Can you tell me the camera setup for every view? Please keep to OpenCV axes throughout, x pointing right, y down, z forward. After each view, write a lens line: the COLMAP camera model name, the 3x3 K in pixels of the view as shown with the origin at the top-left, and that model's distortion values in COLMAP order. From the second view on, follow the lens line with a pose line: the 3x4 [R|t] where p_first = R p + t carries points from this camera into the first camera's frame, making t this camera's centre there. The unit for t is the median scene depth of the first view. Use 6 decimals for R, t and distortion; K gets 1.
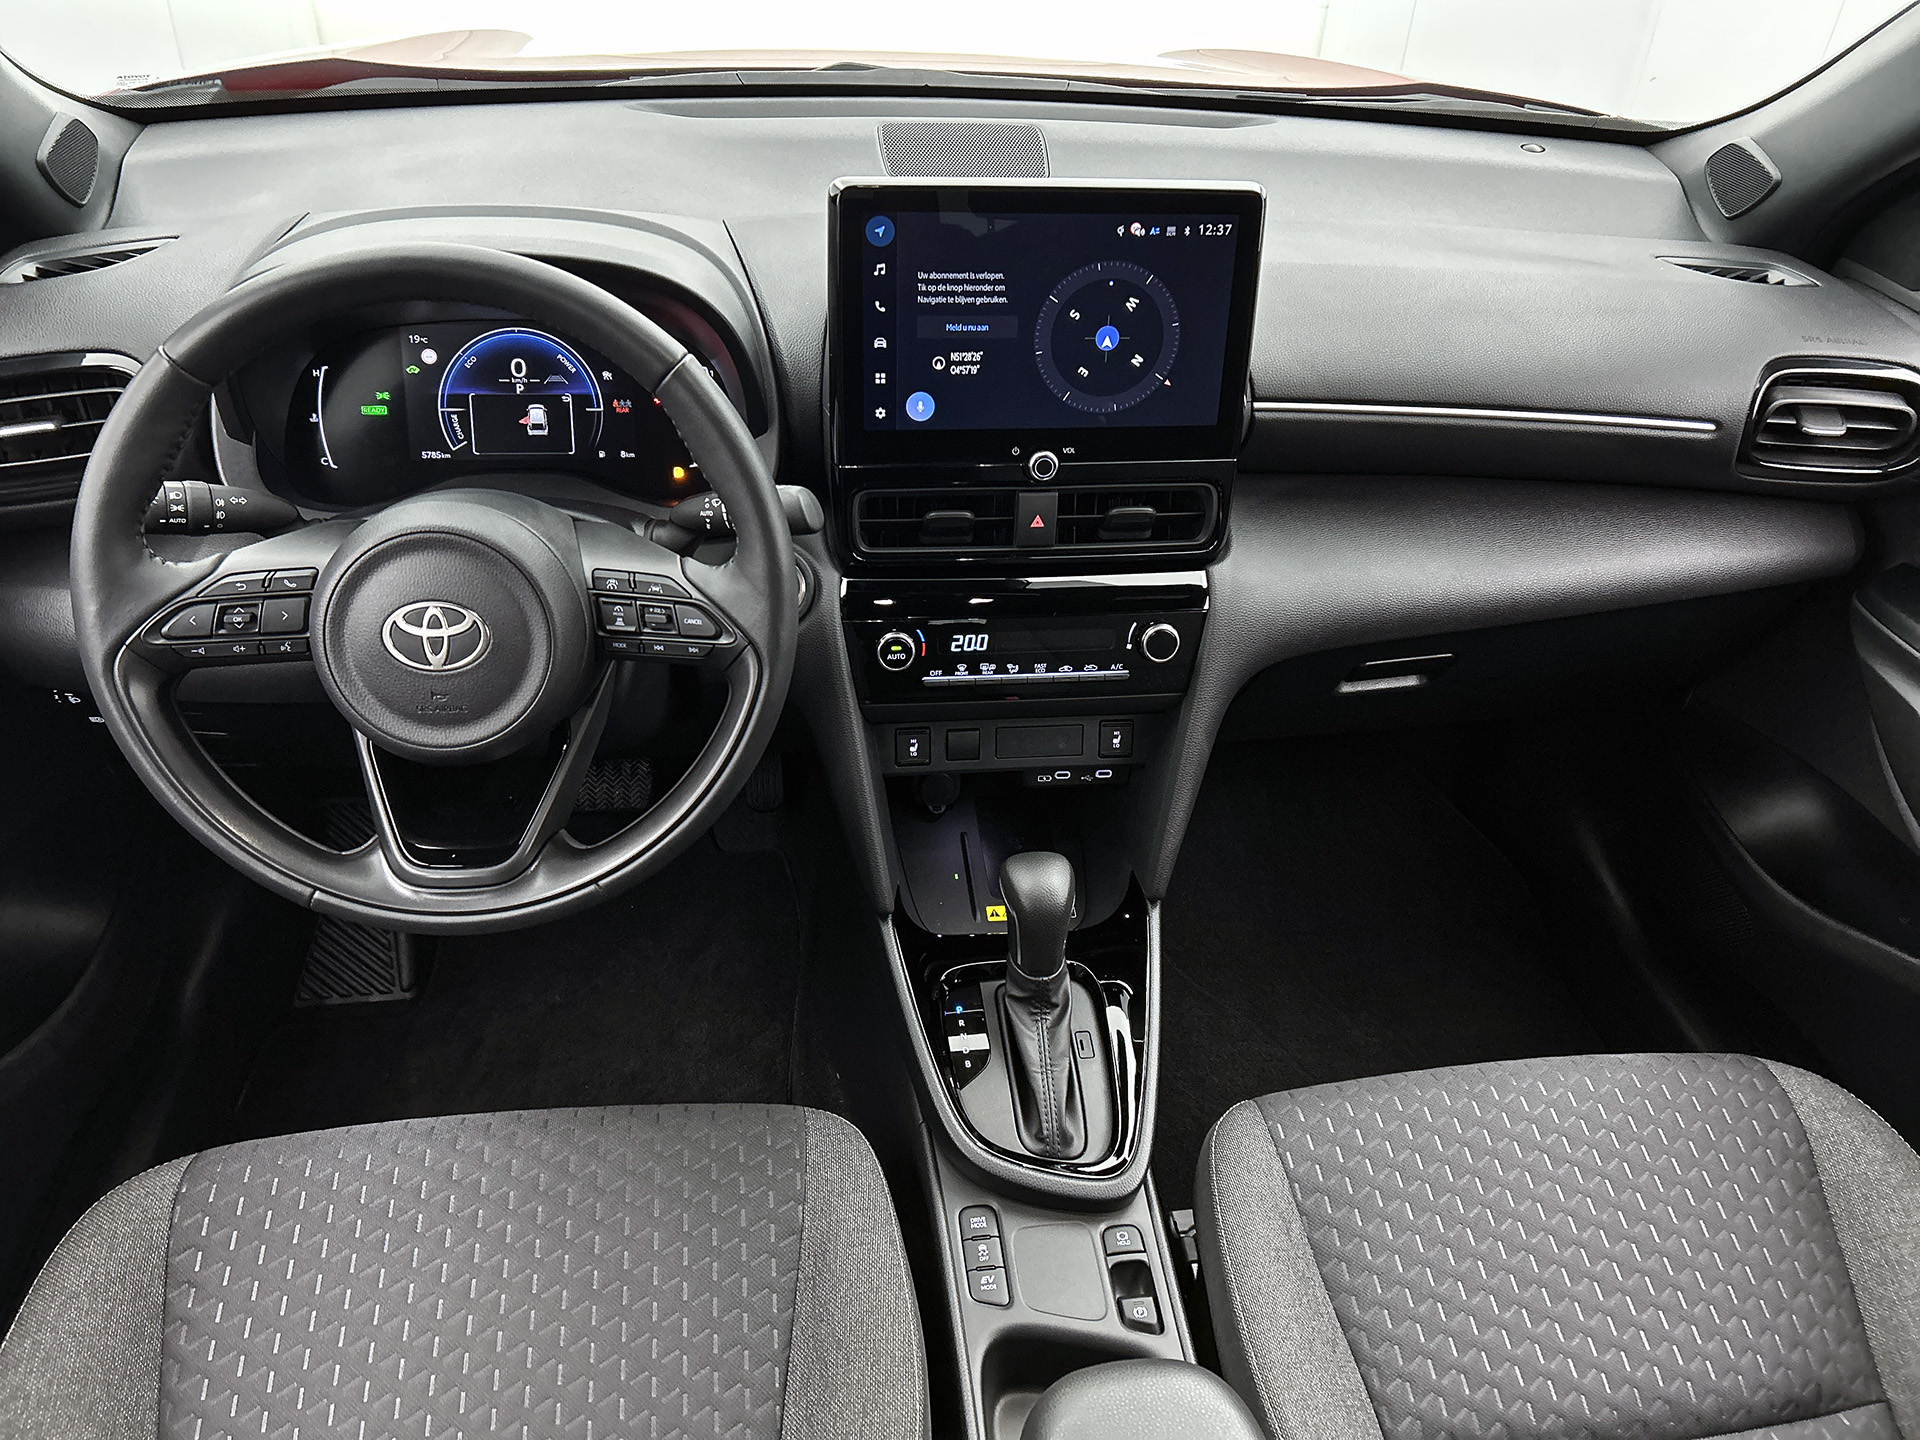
lens RADIAL K [[1493.2, 0, 938.4], [0, 1493.2, 721.3], [0, 0, 1]] dist [0.077207, -0.133136]
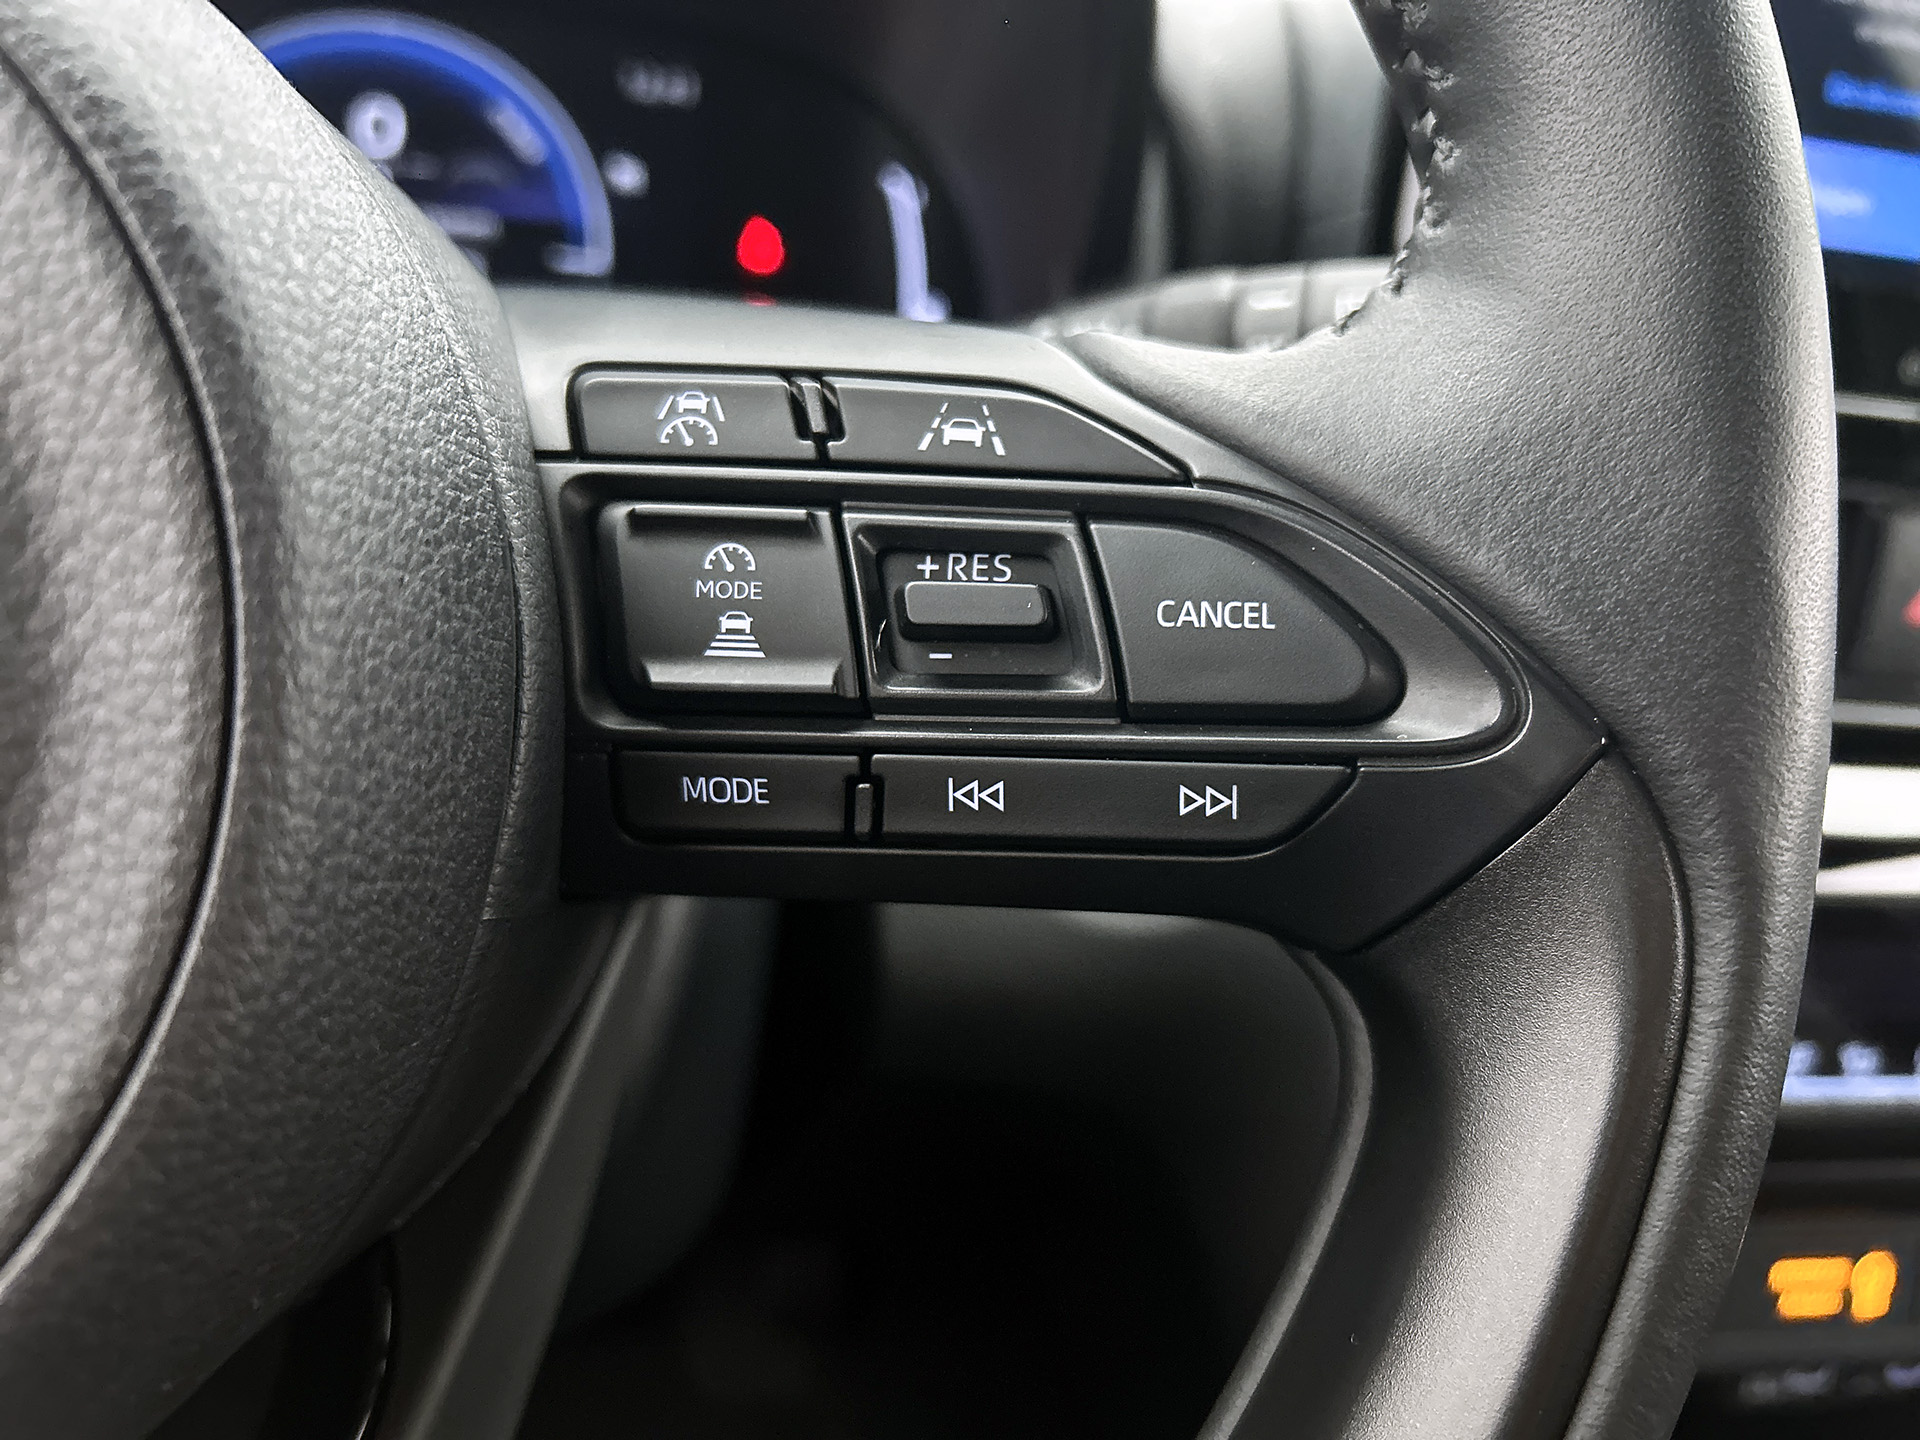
lens RADIAL K [[1539.8, 0, 1006.7], [0, 1539.8, 711.7], [0, 0, 1]] dist [-0.004266, -0.008207]
pose [[0.997629, -0.006610, 0.068506, -0.175290], [0.022868, 0.970663, -0.239353, -0.016827], [-0.064914, 0.240352, 0.968513, 0.756219]]
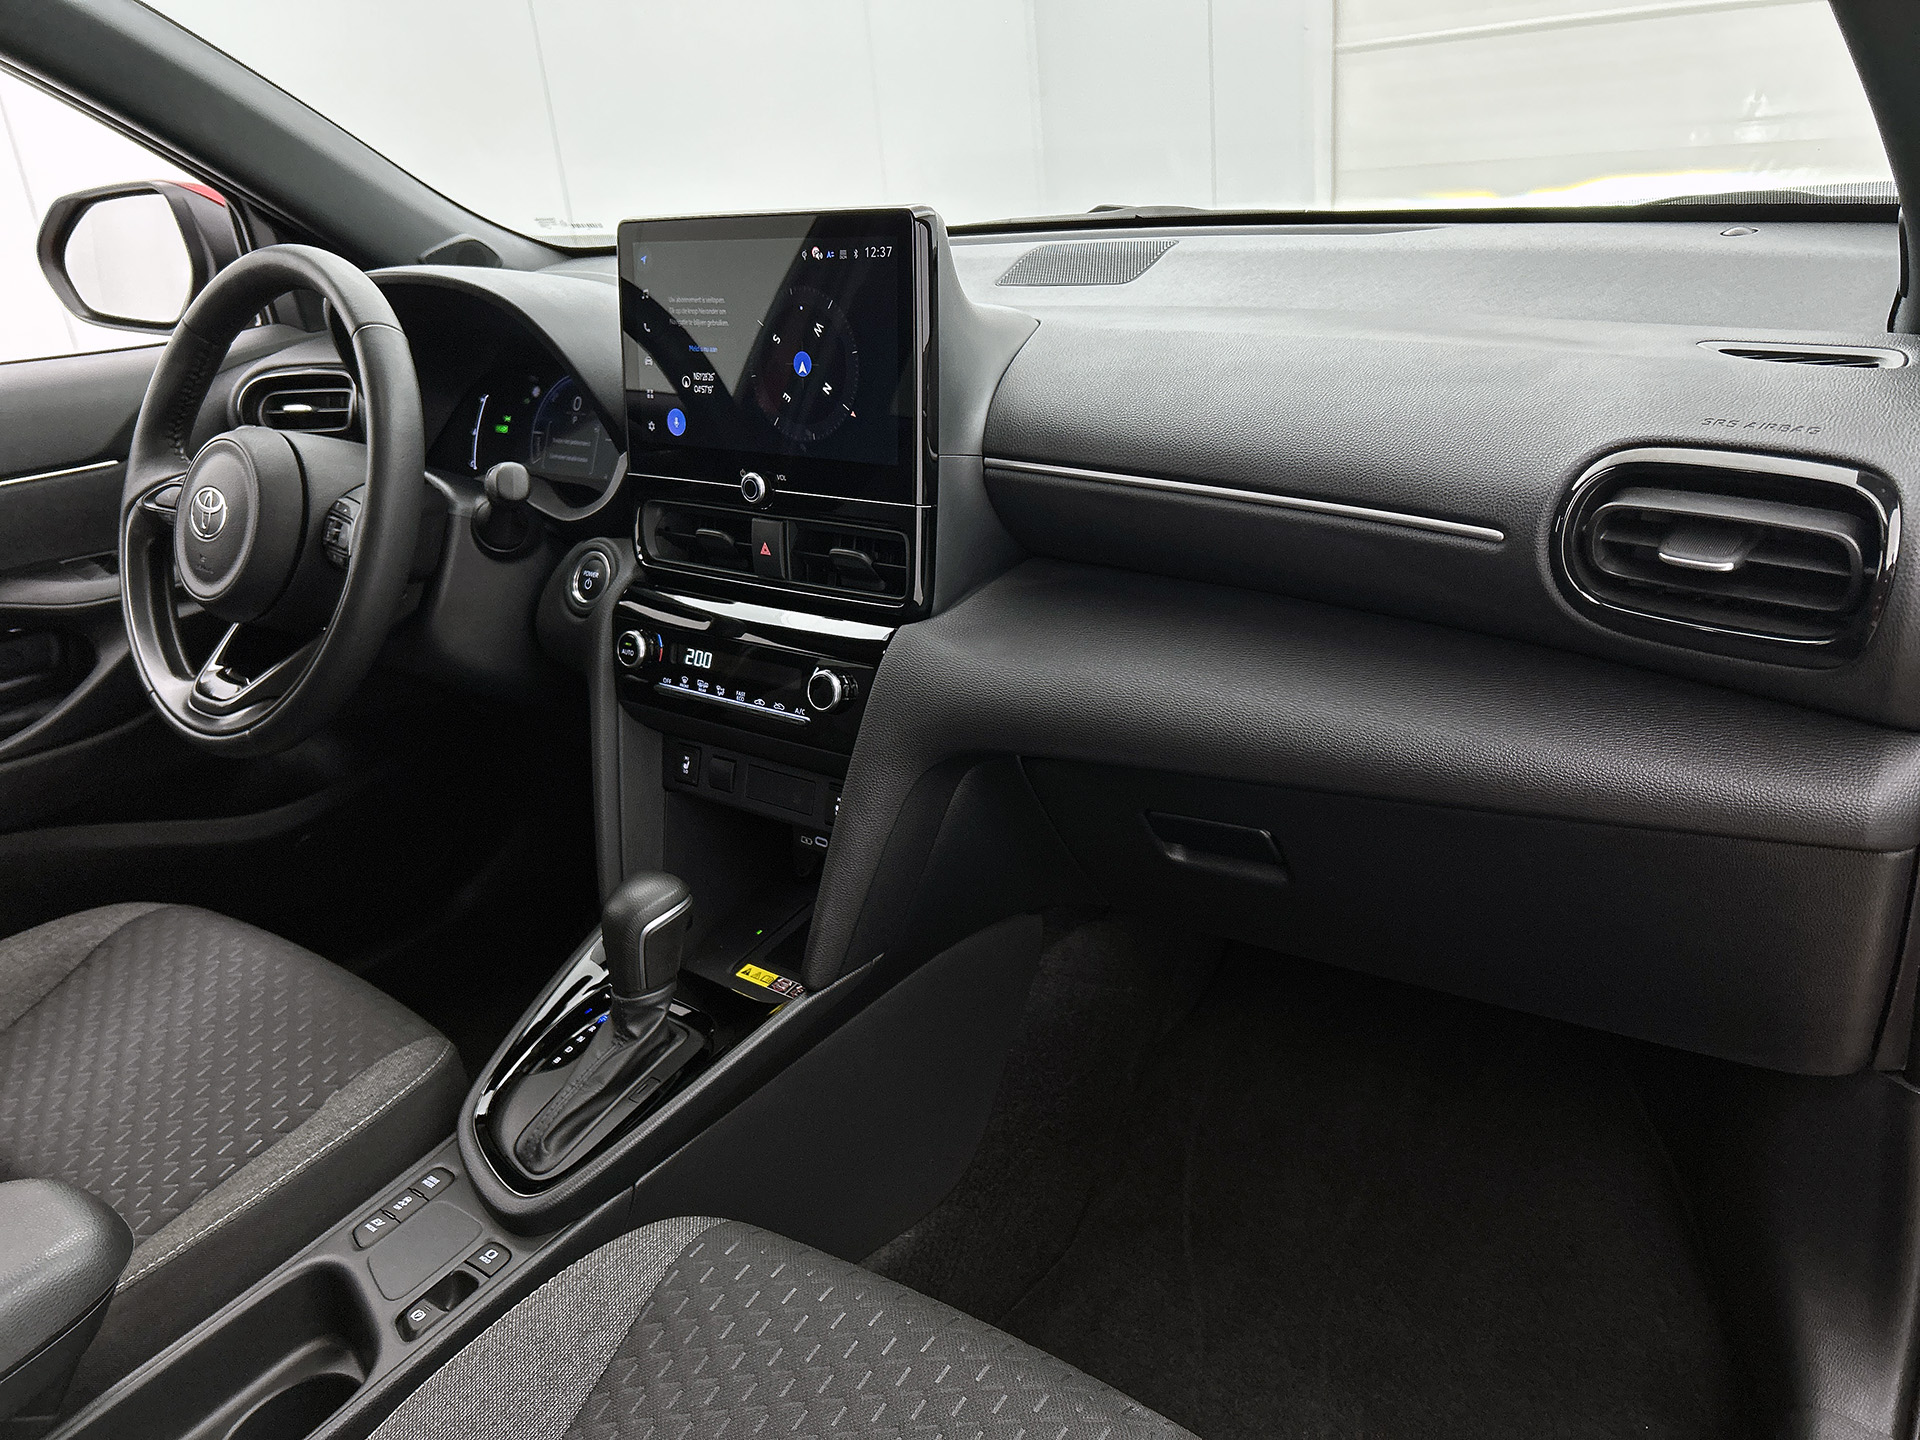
lens RADIAL K [[1455.3, 0, 998.6], [0, 1455.3, 713.7], [0, 0, 1]] dist [0.114458, -0.256367]
pose [[0.699307, 0.164217, -0.695703, 0.937113], [-0.313364, 0.945178, -0.091883, 0.011260], [0.642474, 0.282263, 0.712429, 0.471648]]
